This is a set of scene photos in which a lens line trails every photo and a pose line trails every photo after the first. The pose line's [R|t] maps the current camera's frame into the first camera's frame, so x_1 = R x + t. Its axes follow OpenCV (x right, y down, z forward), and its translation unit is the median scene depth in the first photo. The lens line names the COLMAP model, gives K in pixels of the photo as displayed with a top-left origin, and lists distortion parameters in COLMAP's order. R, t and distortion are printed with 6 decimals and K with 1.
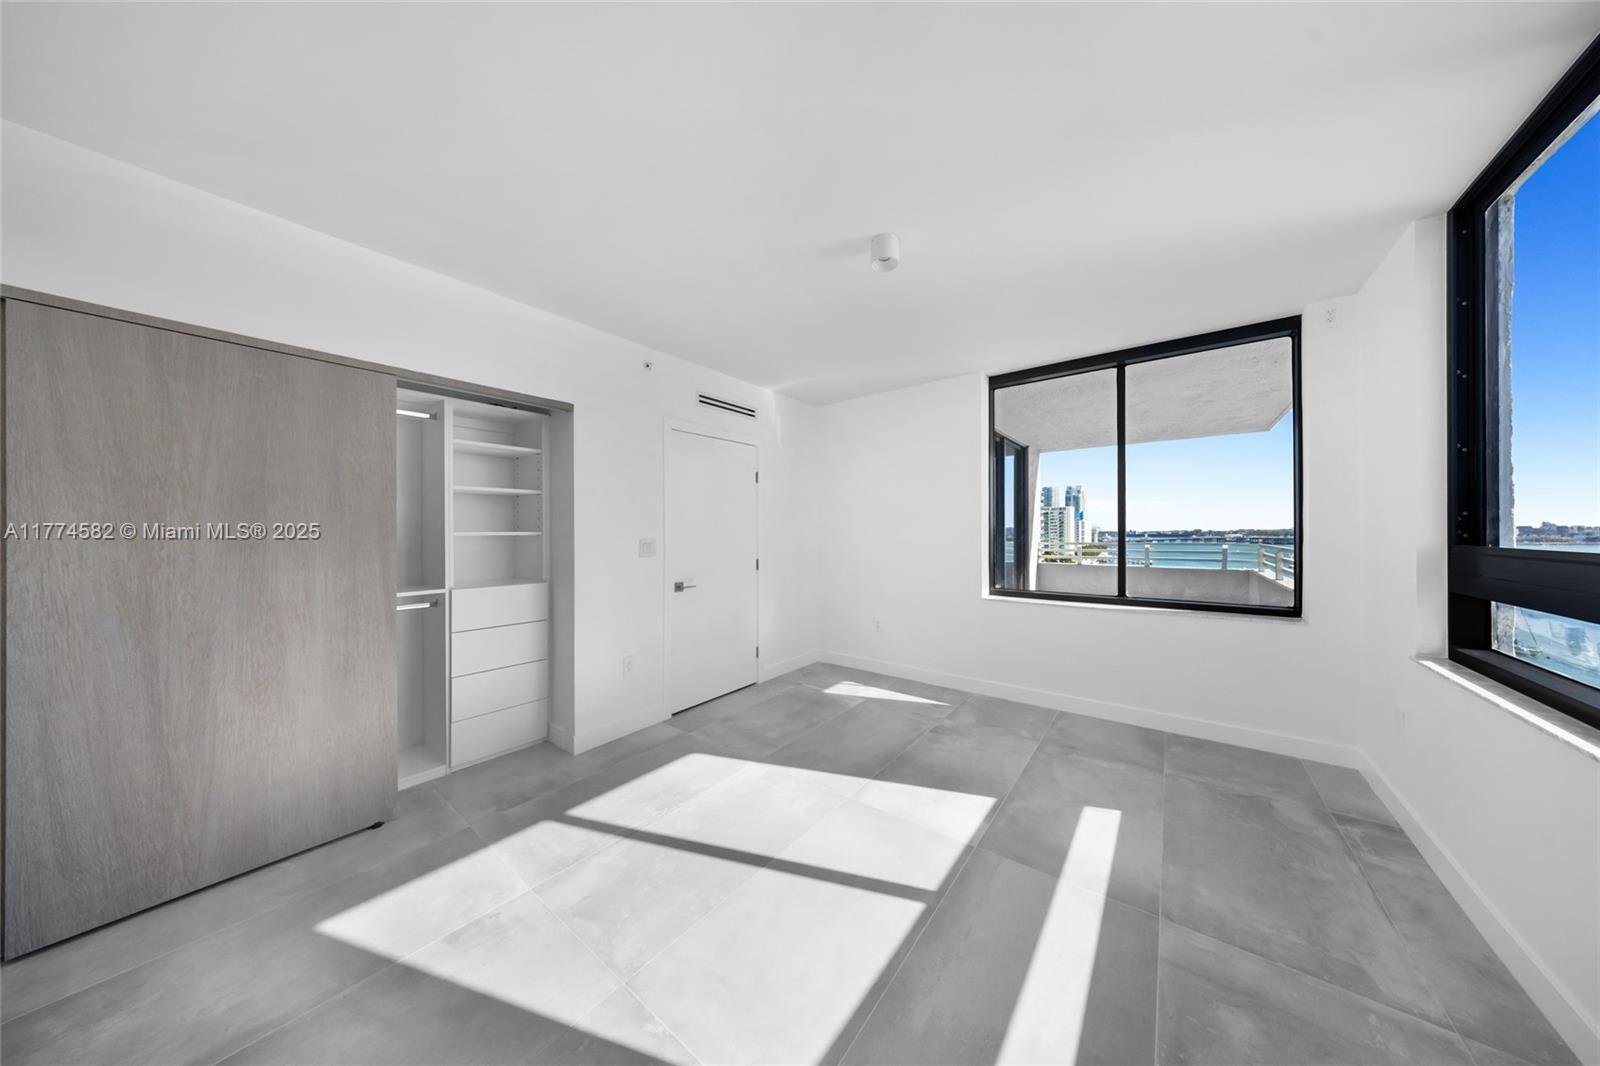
lens RADIAL K [[467.6, 0, 800.0], [0, 467.6, 533.0], [0, 0, 1]] dist [0.000279, -0.000058]
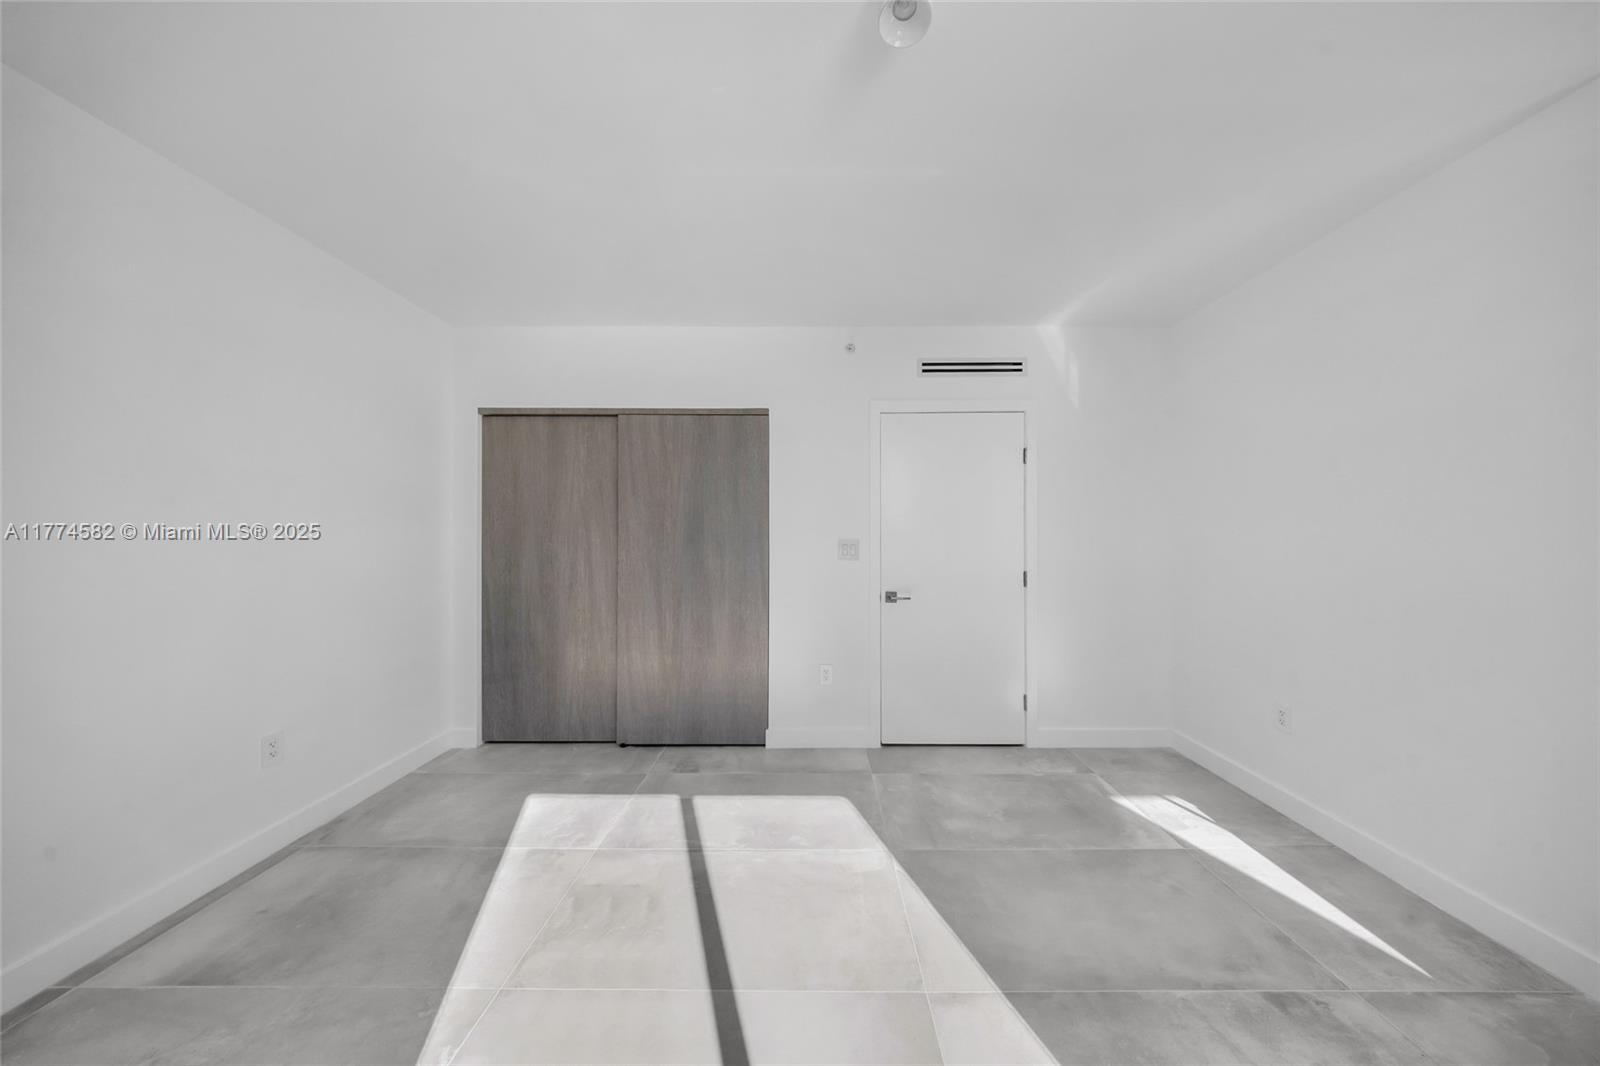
lens RADIAL K [[477.1, 0, 812.5], [0, 477.1, 527.5], [0, 0, 1]] dist [-0.000042, -0.000037]
pose [[0.619712, 0.003477, -0.784822, 0.414859], [-0.005762, 0.999983, -0.000120, -0.012070], [0.784808, 0.004597, 0.619722, 0.442867]]
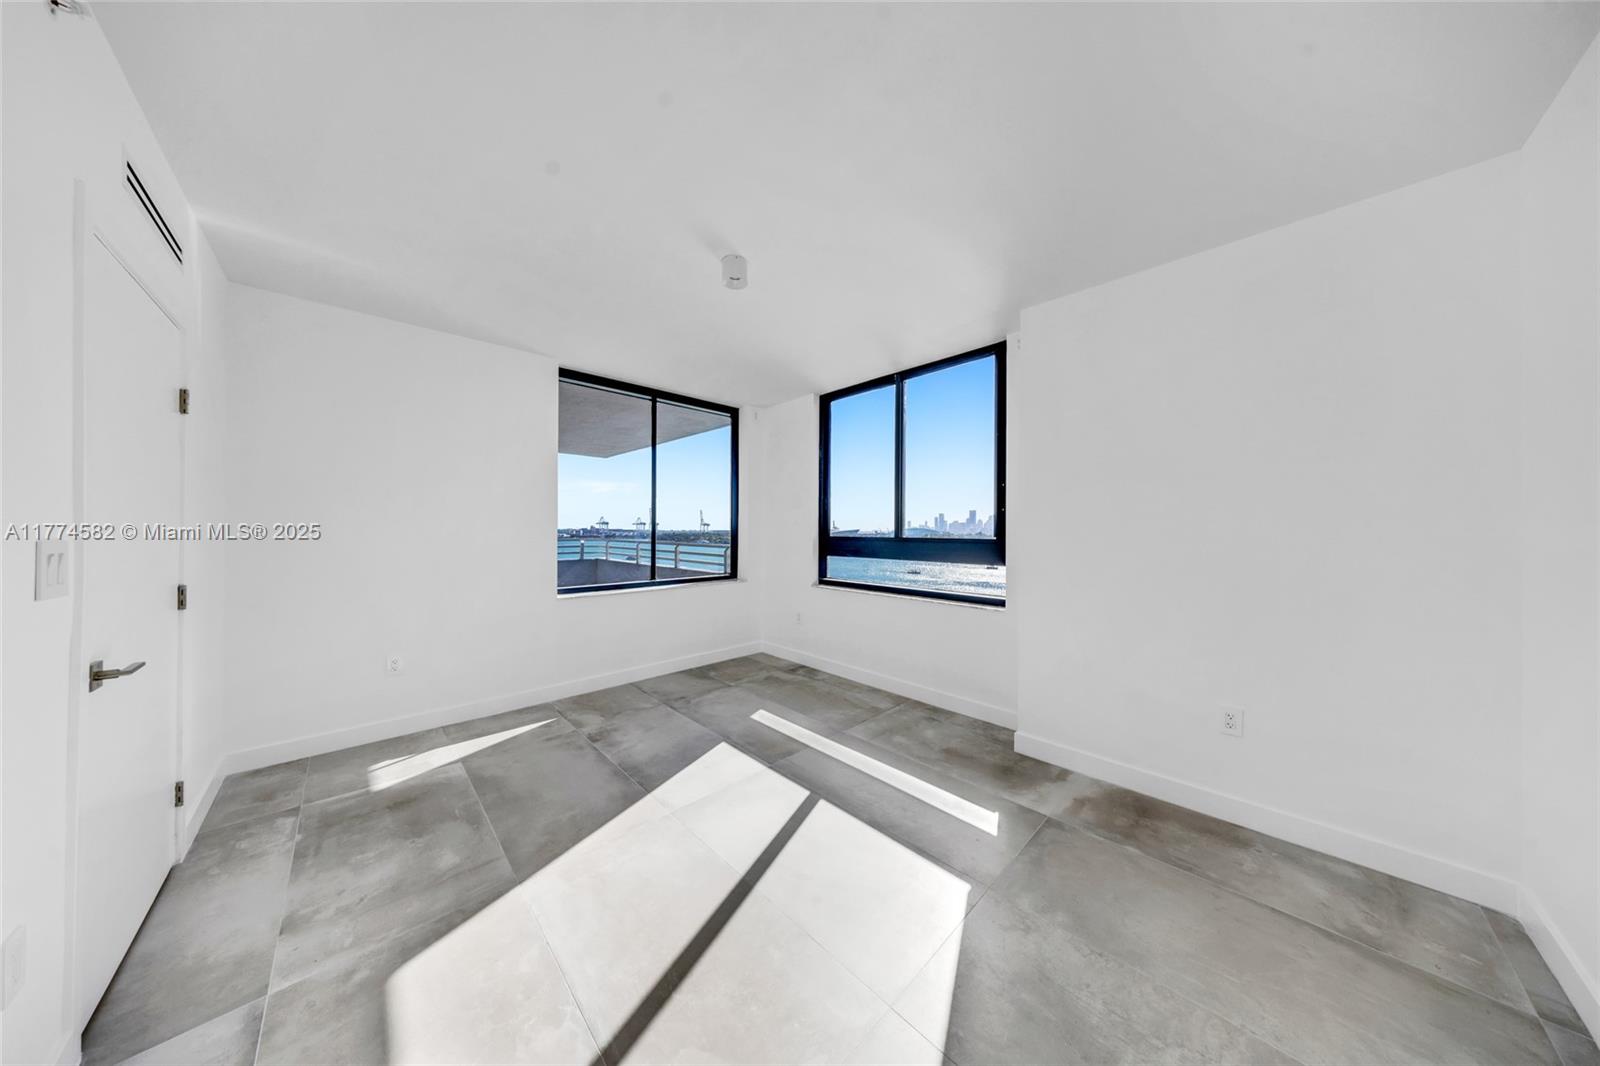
lens RADIAL K [[467.6, 0, 800.0], [0, 467.6, 533.0], [0, 0, 1]] dist [0.000279, -0.000058]
pose [[0.143634, -0.000255, 0.989631, -0.669885], [-0.004014, 0.999992, 0.000841, 0.005904], [-0.989623, -0.004093, 0.143632, 0.526185]]
